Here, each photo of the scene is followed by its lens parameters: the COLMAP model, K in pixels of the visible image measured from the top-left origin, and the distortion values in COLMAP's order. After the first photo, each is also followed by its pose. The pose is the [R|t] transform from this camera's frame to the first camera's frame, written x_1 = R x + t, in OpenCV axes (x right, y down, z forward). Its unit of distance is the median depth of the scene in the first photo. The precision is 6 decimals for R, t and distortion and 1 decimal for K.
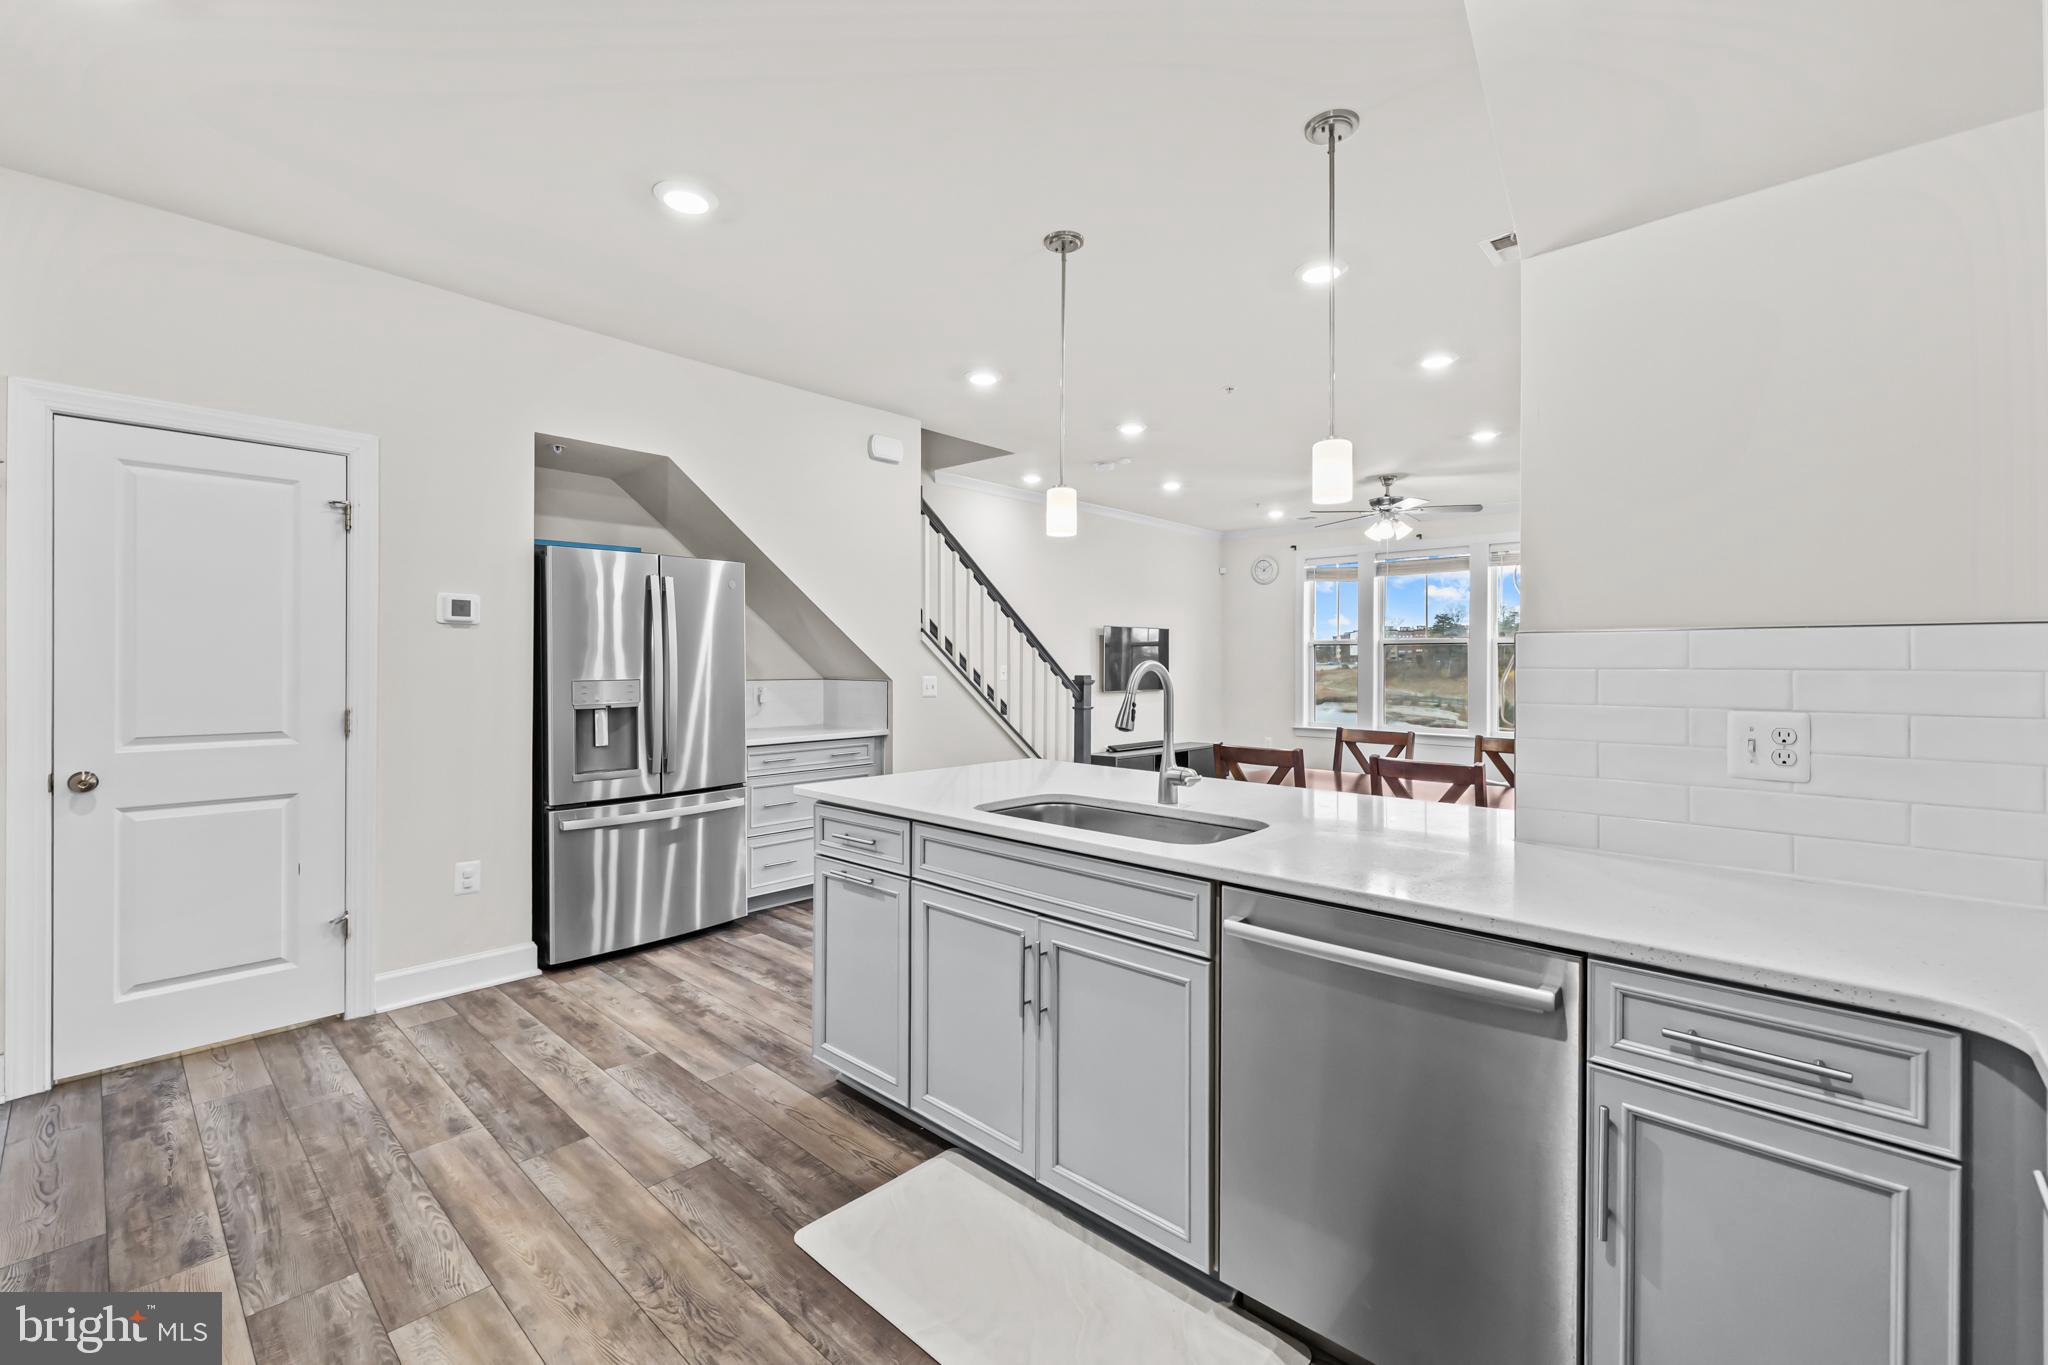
lens RADIAL K [[871.8, 0, 1016.0], [0, 871.8, 663.1], [0, 0, 1]] dist [0.000361, -0.000444]
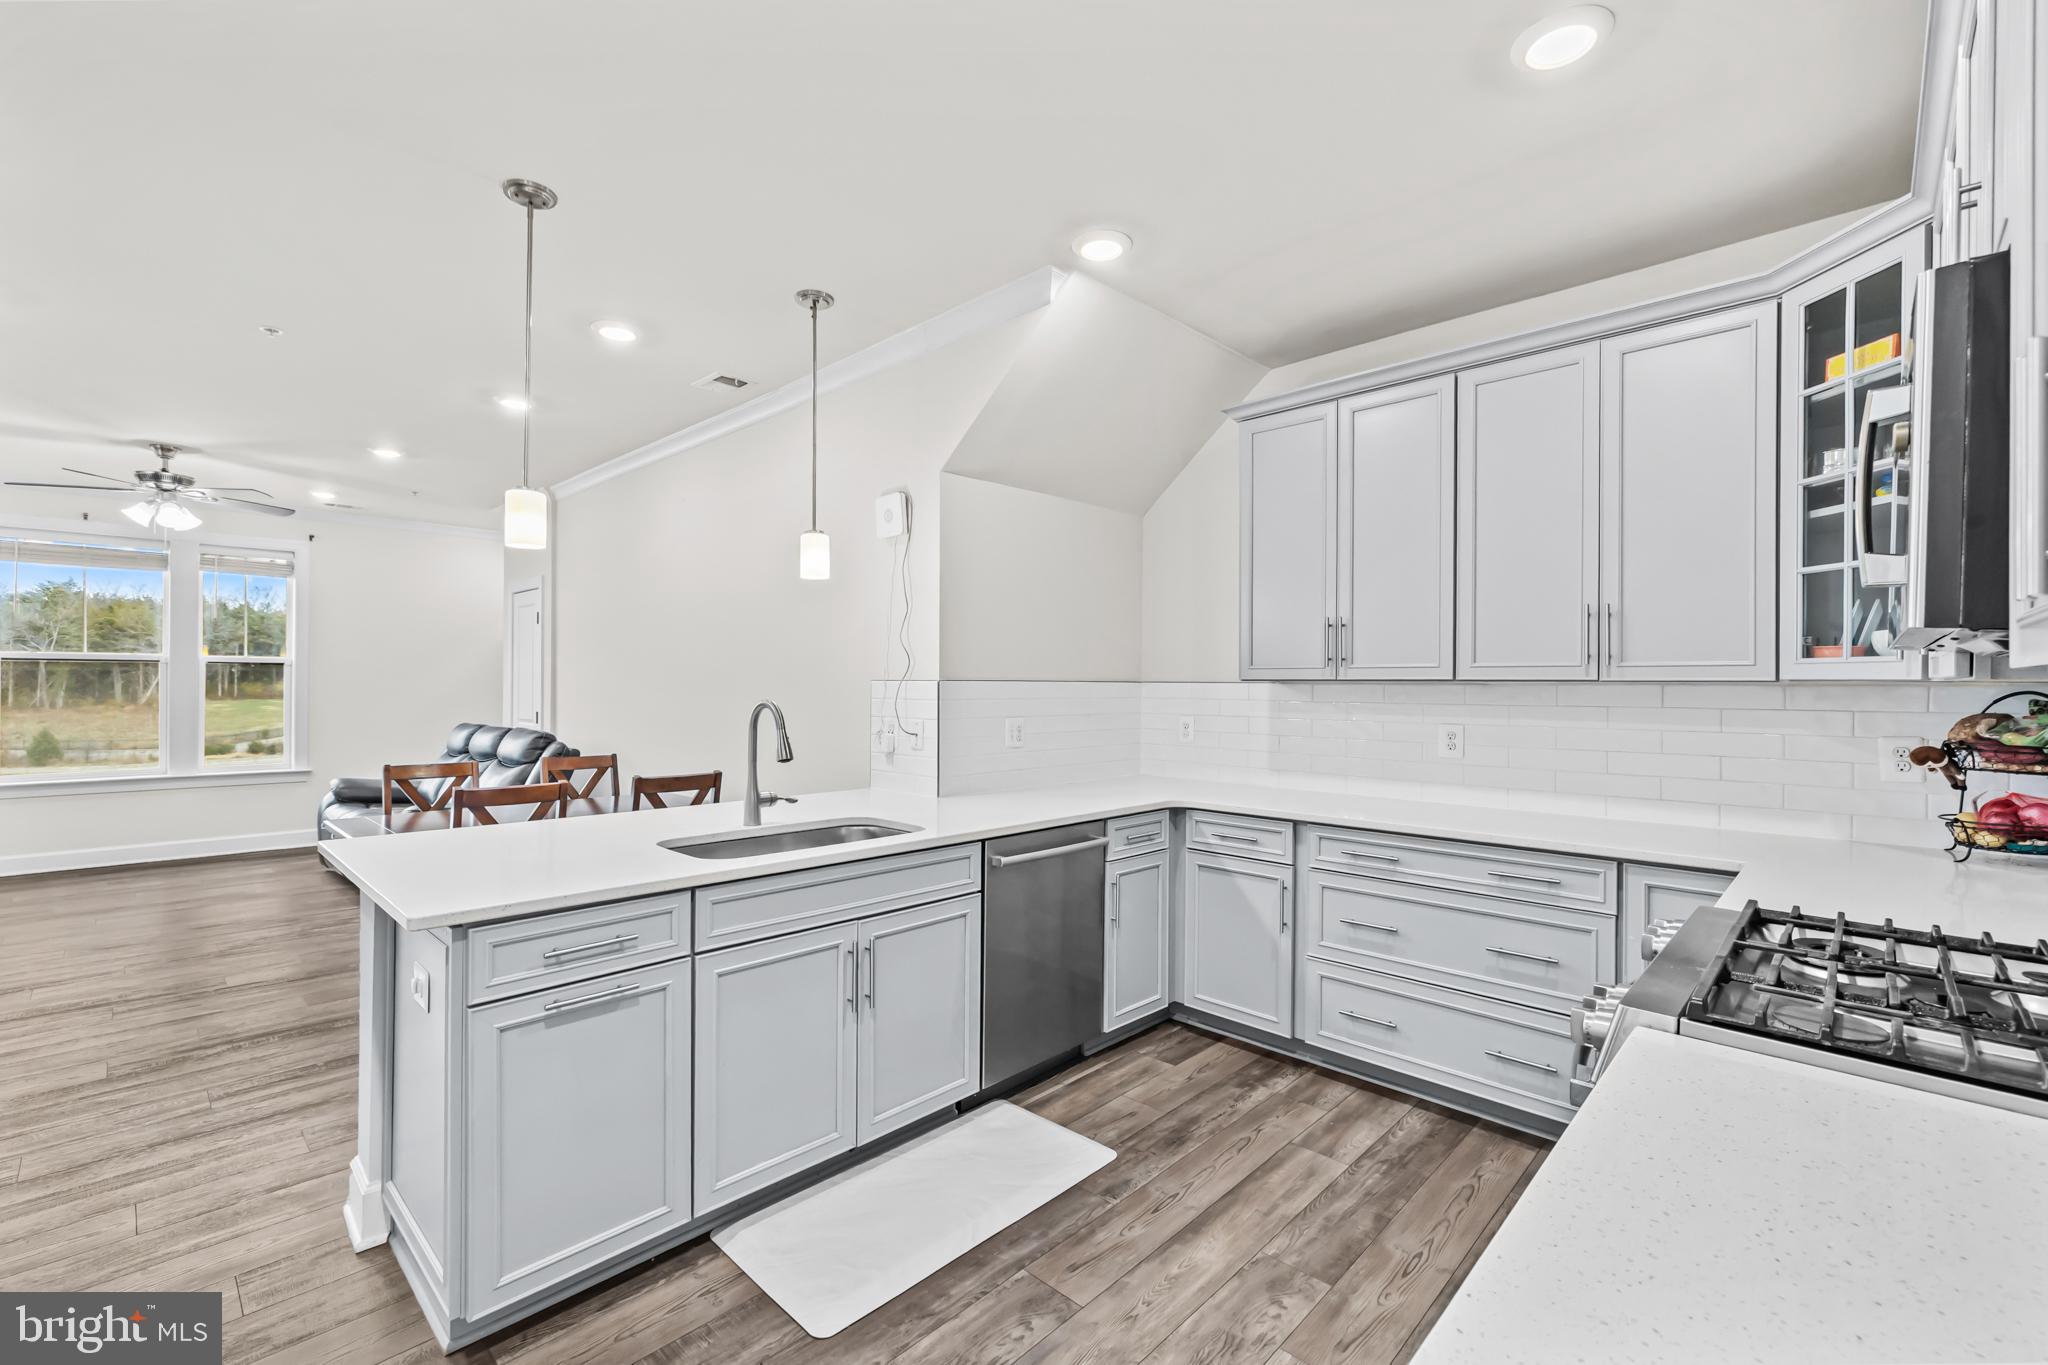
lens RADIAL K [[871.8, 0, 1029.8], [0, 871.8, 684.8], [0, 0, 1]] dist [0.000361, -0.000444]
pose [[0.003689, -0.003370, 0.999988, -0.926619], [-0.005842, 0.999977, 0.003392, -0.026367], [-0.999976, -0.005854, 0.003670, 0.621063]]
